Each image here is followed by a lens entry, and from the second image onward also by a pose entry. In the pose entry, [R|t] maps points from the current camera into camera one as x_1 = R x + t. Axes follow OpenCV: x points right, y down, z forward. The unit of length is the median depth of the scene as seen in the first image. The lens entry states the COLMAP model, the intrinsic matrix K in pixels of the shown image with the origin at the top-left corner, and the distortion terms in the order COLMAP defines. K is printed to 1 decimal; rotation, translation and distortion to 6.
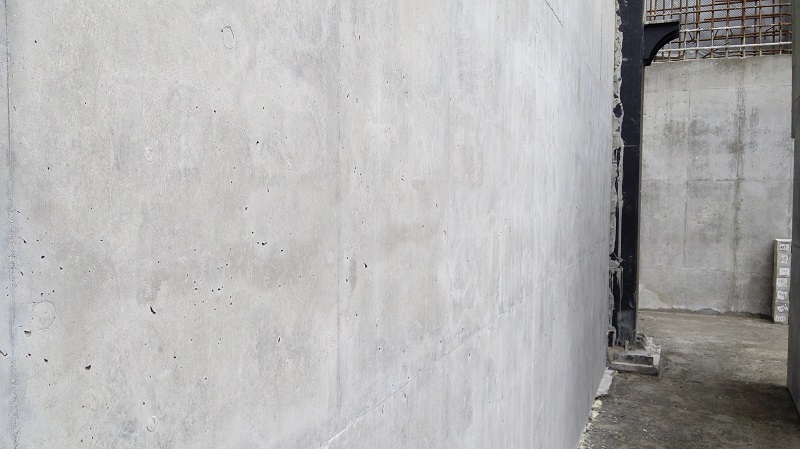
lens RADIAL K [[672.8, 0, 400.0], [0, 672.8, 224.5], [0, 0, 1]] dist [0.001117, -0.002346]
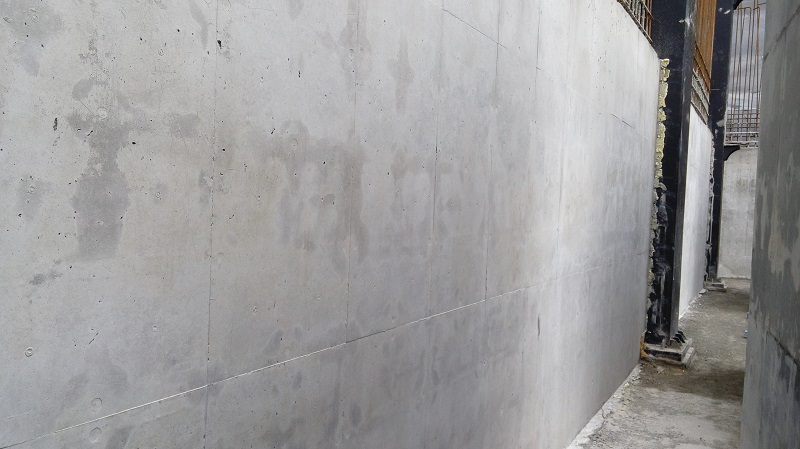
lens RADIAL K [[672.8, 0, 400.0], [0, 672.8, 224.5], [0, 0, 1]] dist [0.001117, -0.002346]
pose [[0.992704, 0.037553, -0.114577, -0.477671], [-0.039930, 0.999031, -0.018525, 0.070829], [0.113770, 0.022965, 0.993242, -1.442627]]
